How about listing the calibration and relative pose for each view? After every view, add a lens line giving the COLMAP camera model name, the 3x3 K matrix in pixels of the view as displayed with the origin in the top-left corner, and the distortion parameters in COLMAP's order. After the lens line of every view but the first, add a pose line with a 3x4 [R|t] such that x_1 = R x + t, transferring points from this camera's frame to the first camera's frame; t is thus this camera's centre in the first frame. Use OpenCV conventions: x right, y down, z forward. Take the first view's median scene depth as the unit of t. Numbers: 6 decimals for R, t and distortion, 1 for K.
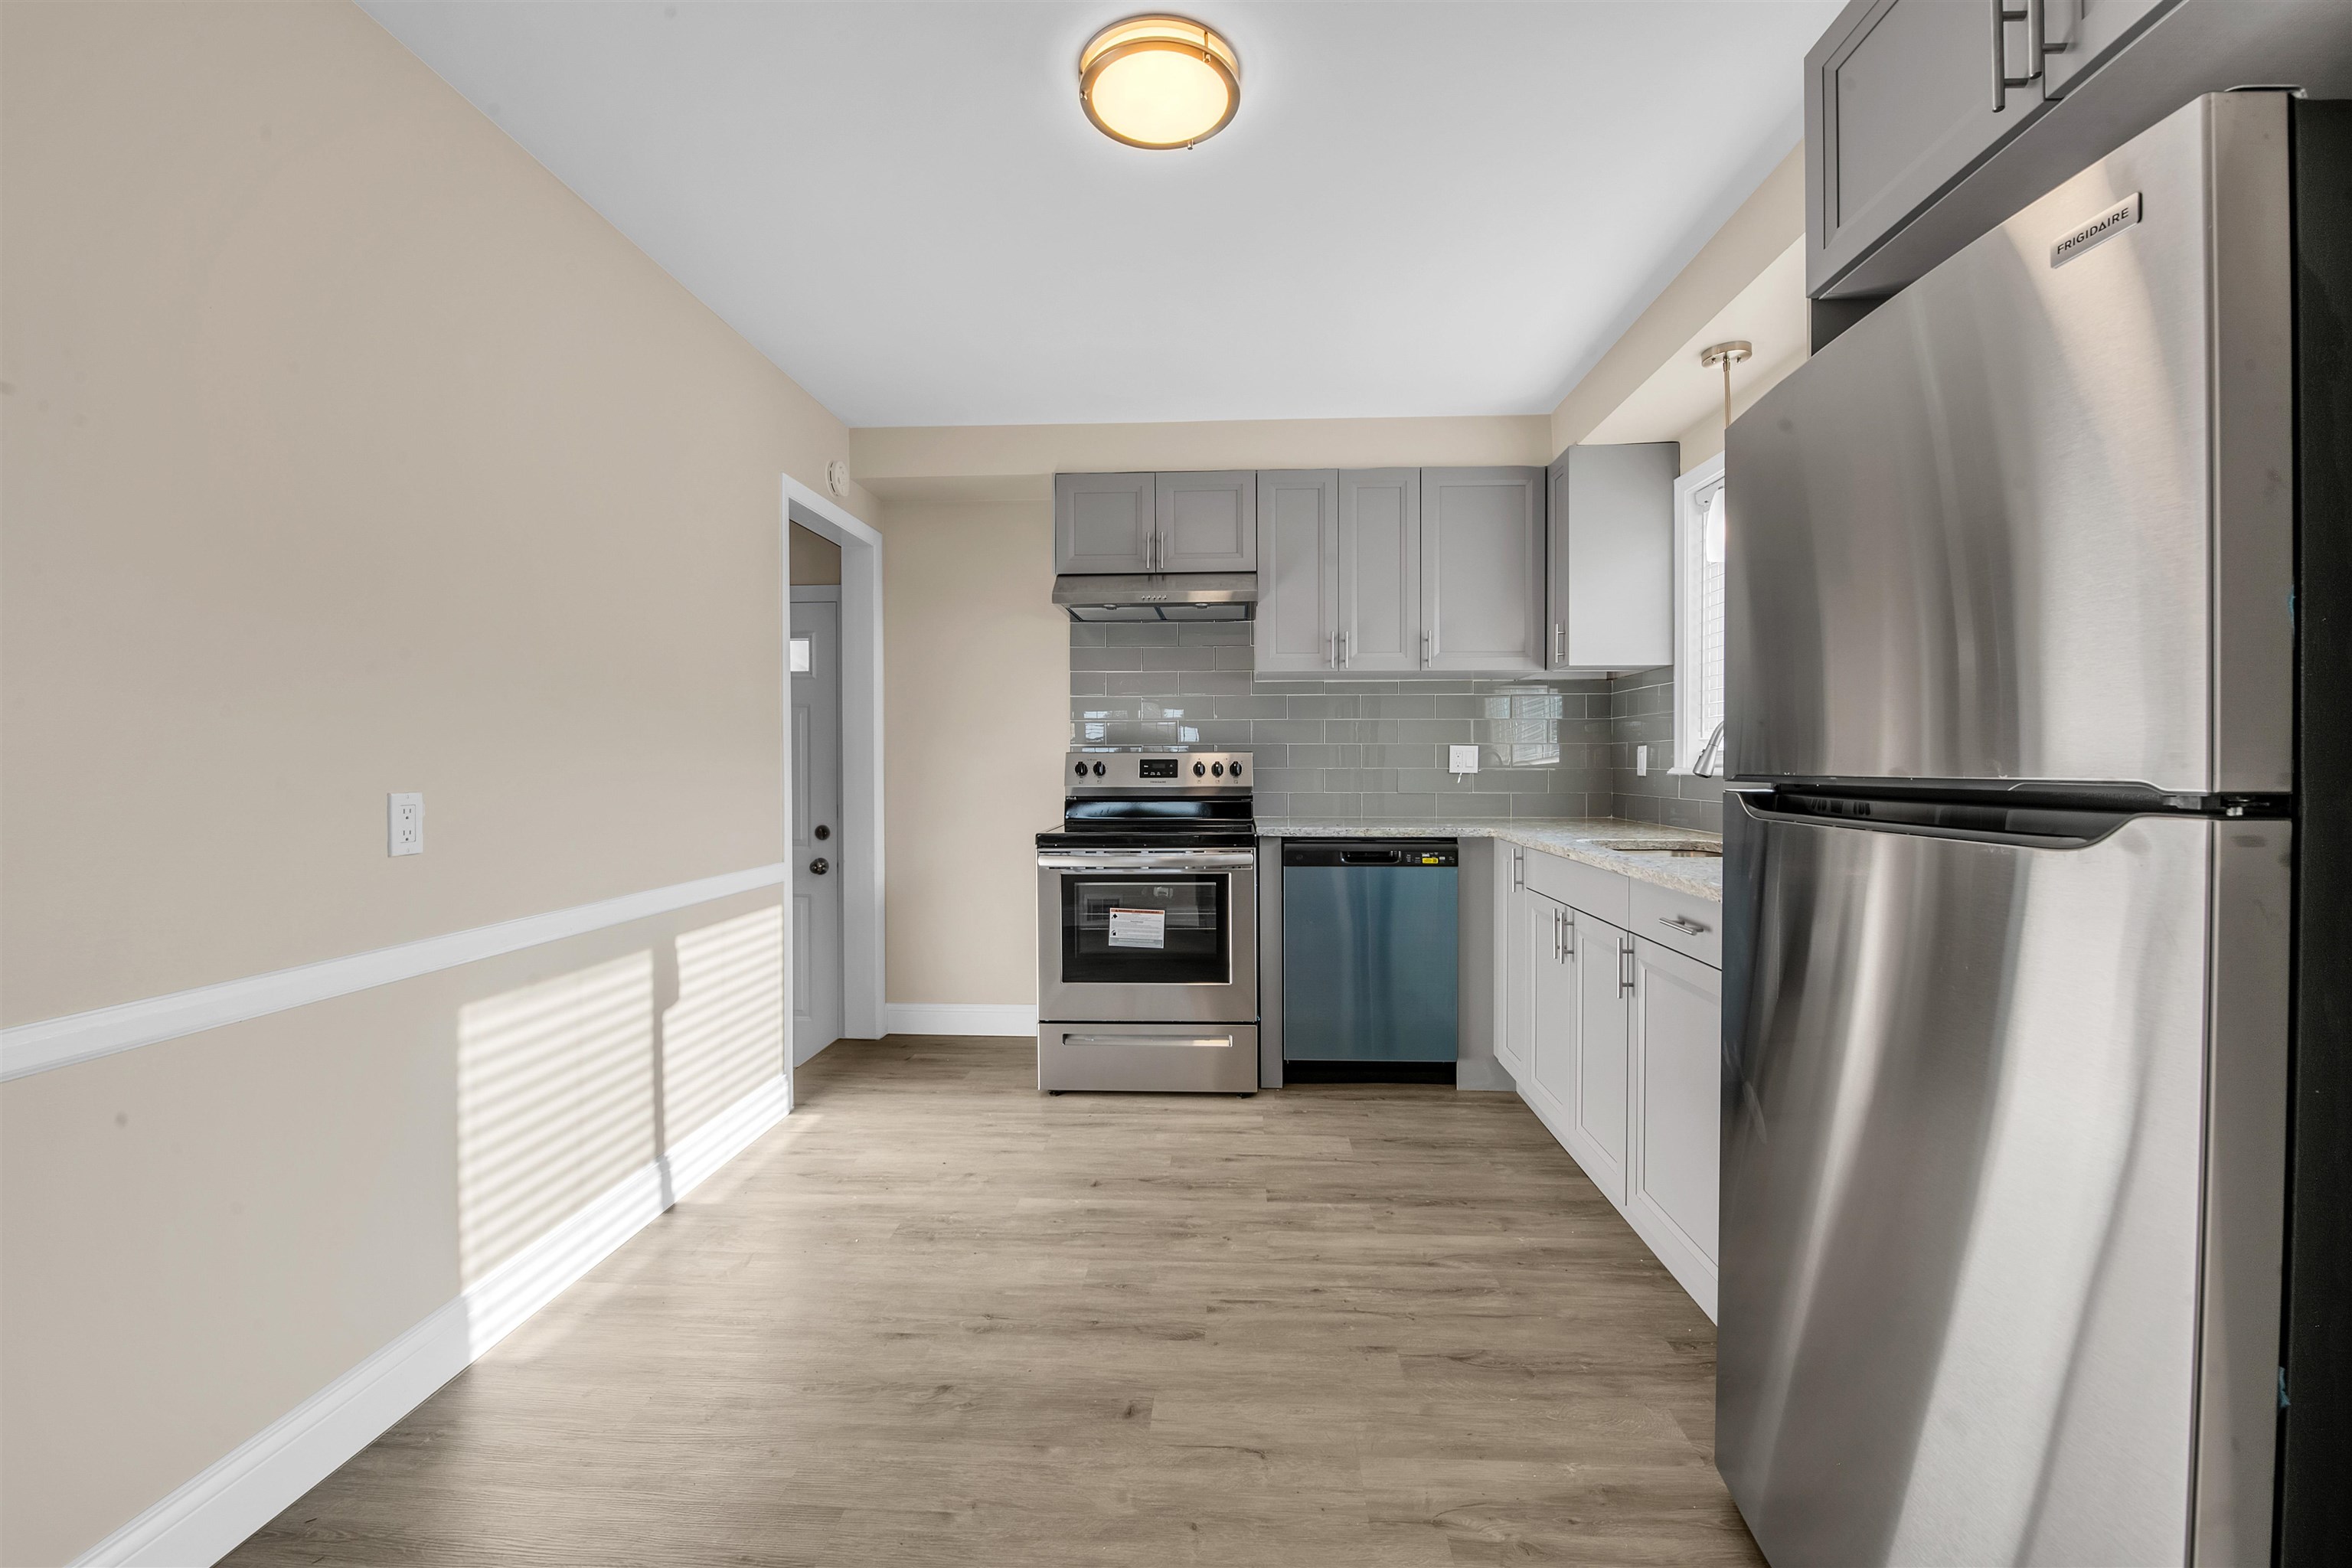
lens RADIAL K [[990.8, 0, 1178.6], [0, 990.8, 782.2], [0, 0, 1]] dist [-0.005216, -0.000392]
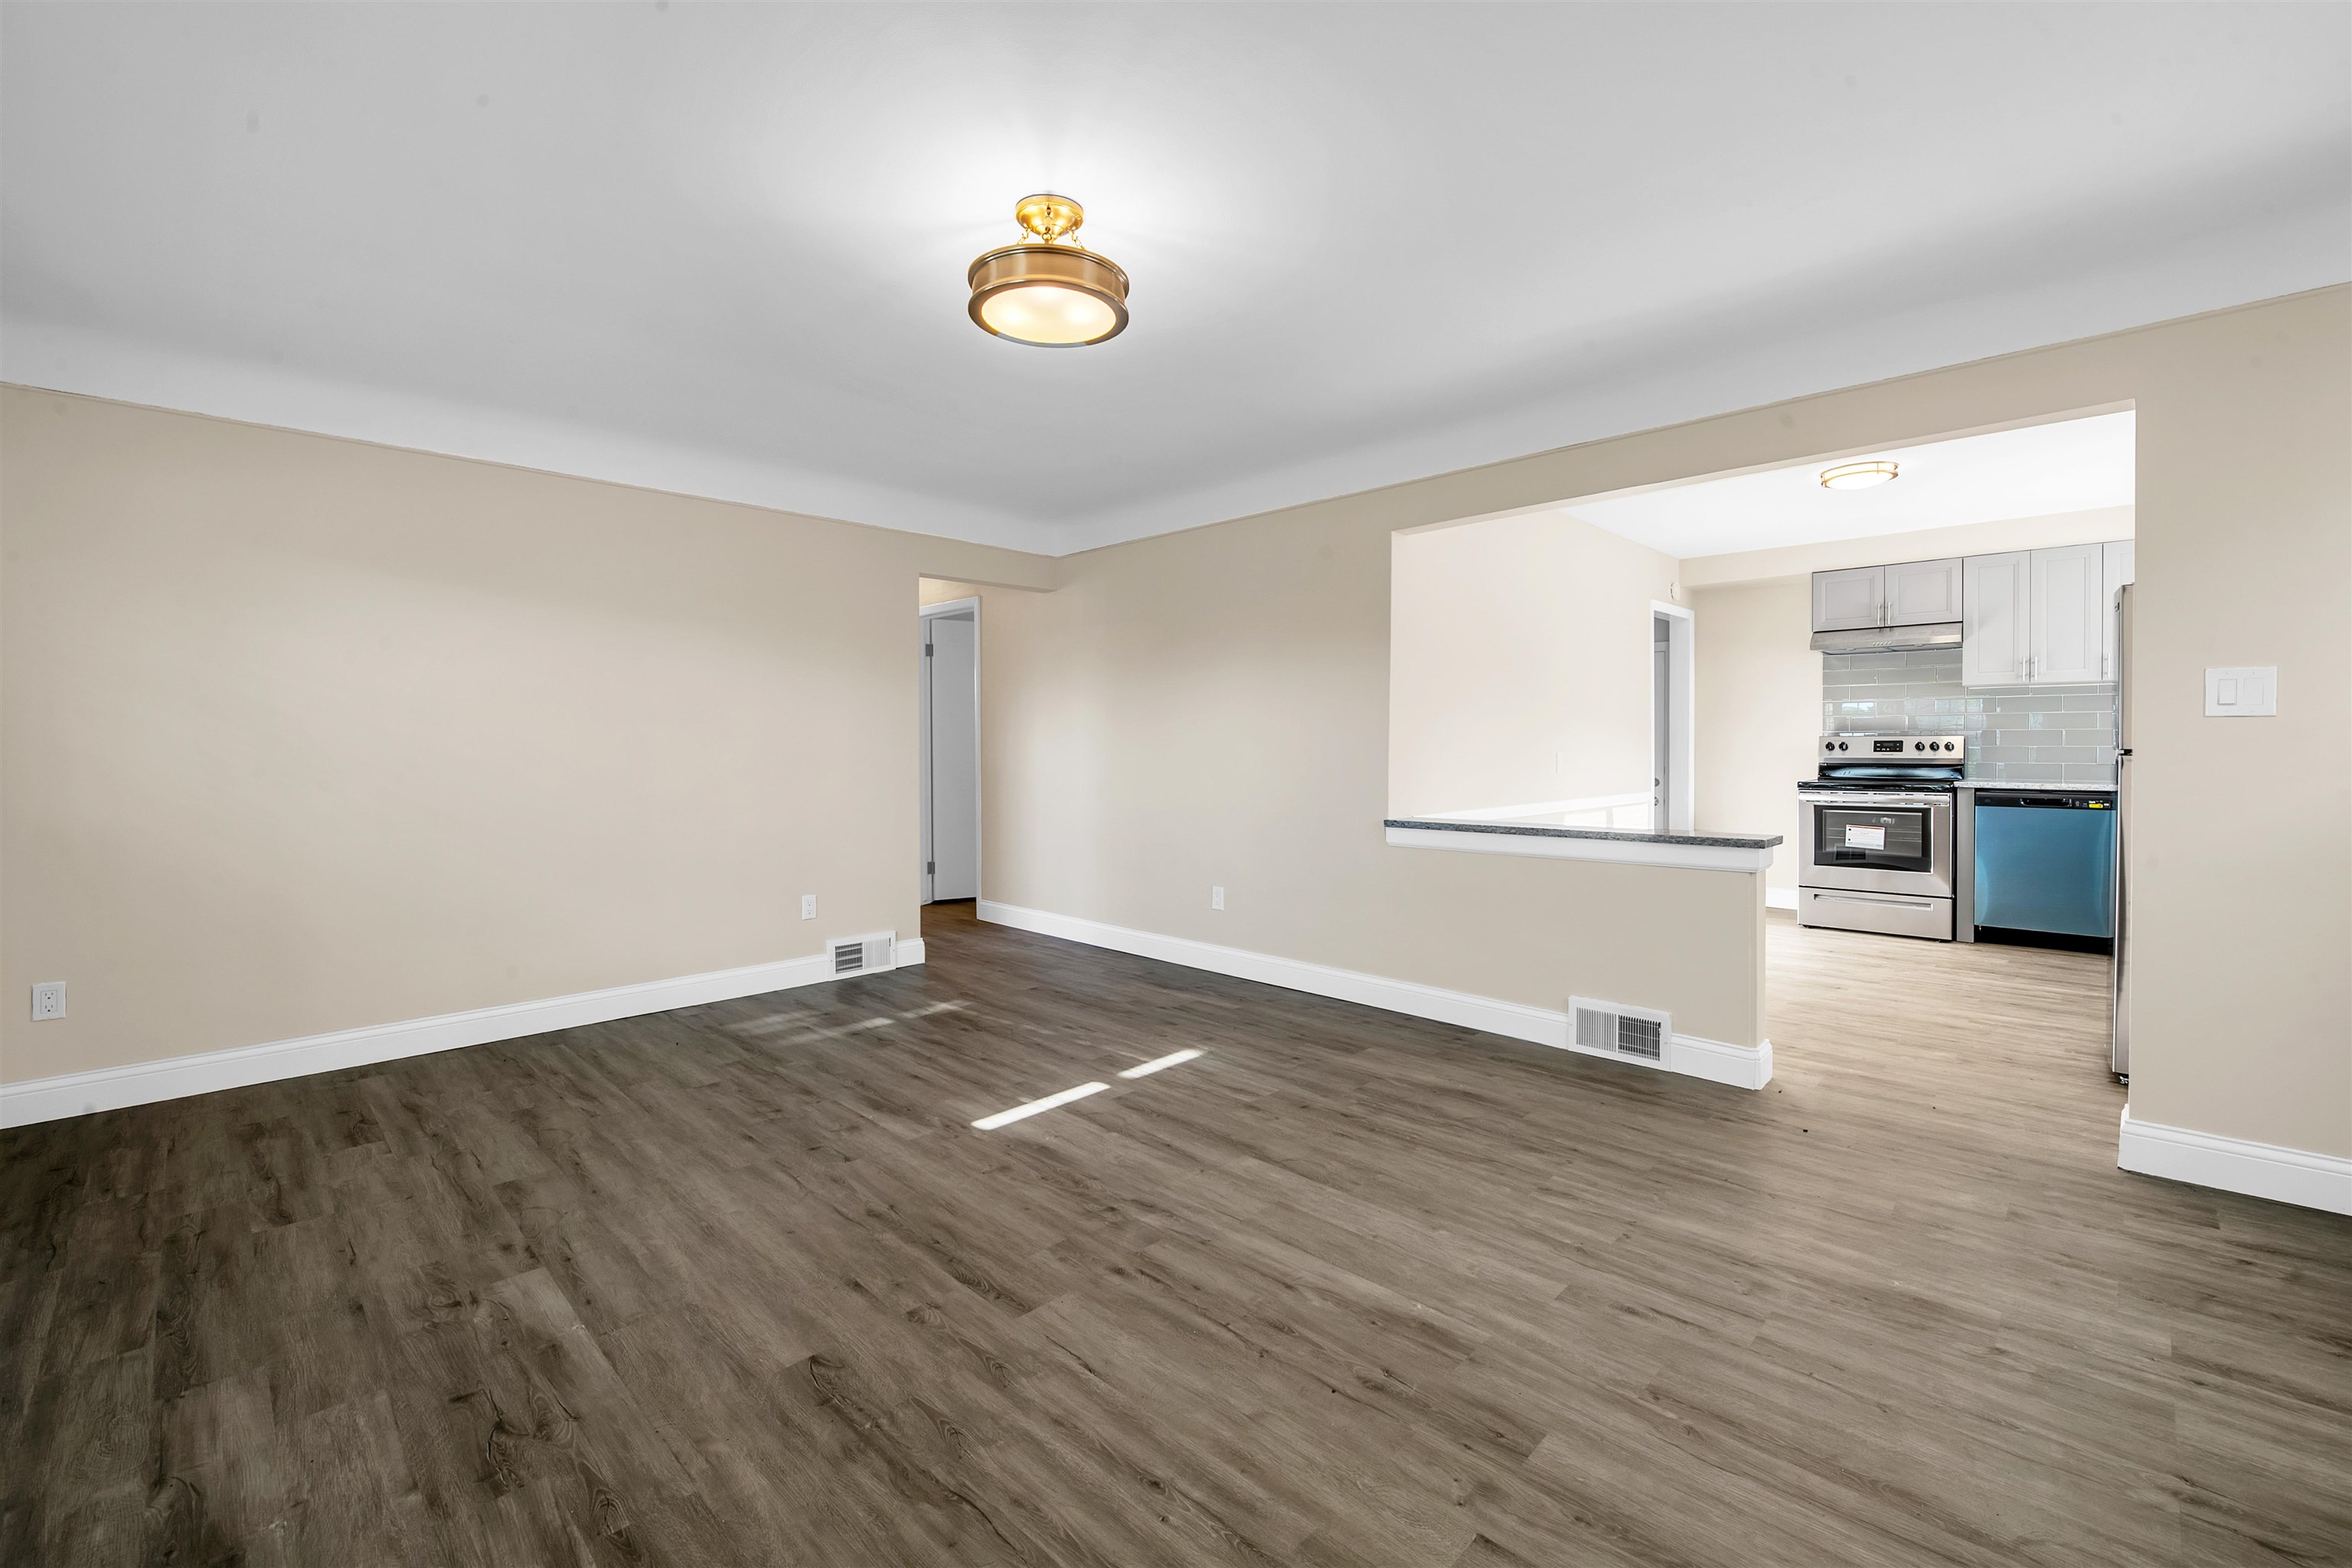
lens RADIAL K [[990.8, 0, 1159.4], [0, 990.8, 762.4], [0, 0, 1]] dist [-0.005216, -0.000392]
pose [[0.756618, 0.008215, -0.653806, 0.145107], [-0.001887, 0.999944, 0.010381, -0.001863], [0.653855, -0.006620, 0.756591, -1.064925]]
